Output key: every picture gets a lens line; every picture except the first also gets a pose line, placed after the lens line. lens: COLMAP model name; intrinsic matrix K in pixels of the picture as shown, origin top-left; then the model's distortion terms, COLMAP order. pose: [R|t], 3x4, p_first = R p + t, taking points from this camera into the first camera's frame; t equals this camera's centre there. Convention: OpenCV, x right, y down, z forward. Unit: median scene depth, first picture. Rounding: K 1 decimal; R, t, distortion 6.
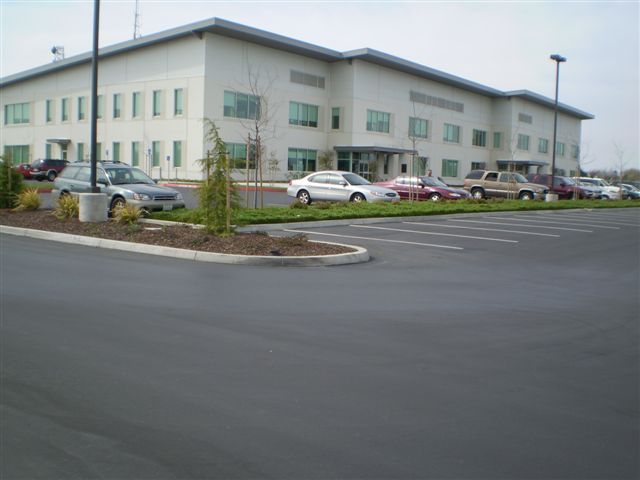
lens RADIAL K [[713.4, 0, 320.0], [0, 713.4, 240.0], [0, 0, 1]] dist [-0.101684, -0.145096]
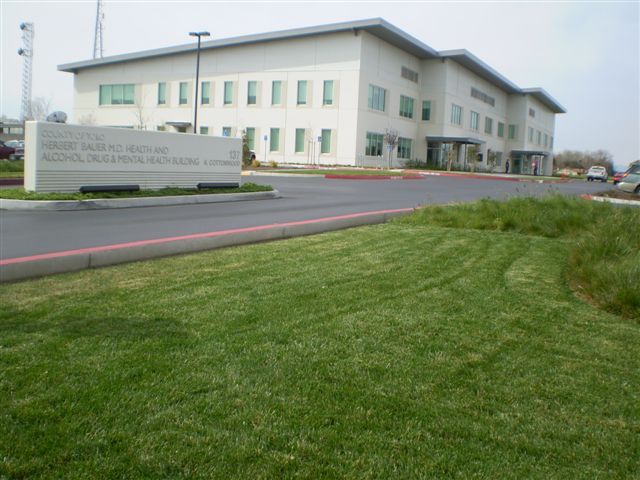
lens RADIAL K [[713.4, 0, 320.0], [0, 713.4, 240.0], [0, 0, 1]] dist [-0.101684, -0.145096]
pose [[0.982997, -0.004557, 0.183565, -0.351680], [-0.000003, 0.999692, 0.024832, 0.002293], [-0.183621, -0.024411, 0.982694, -0.058375]]
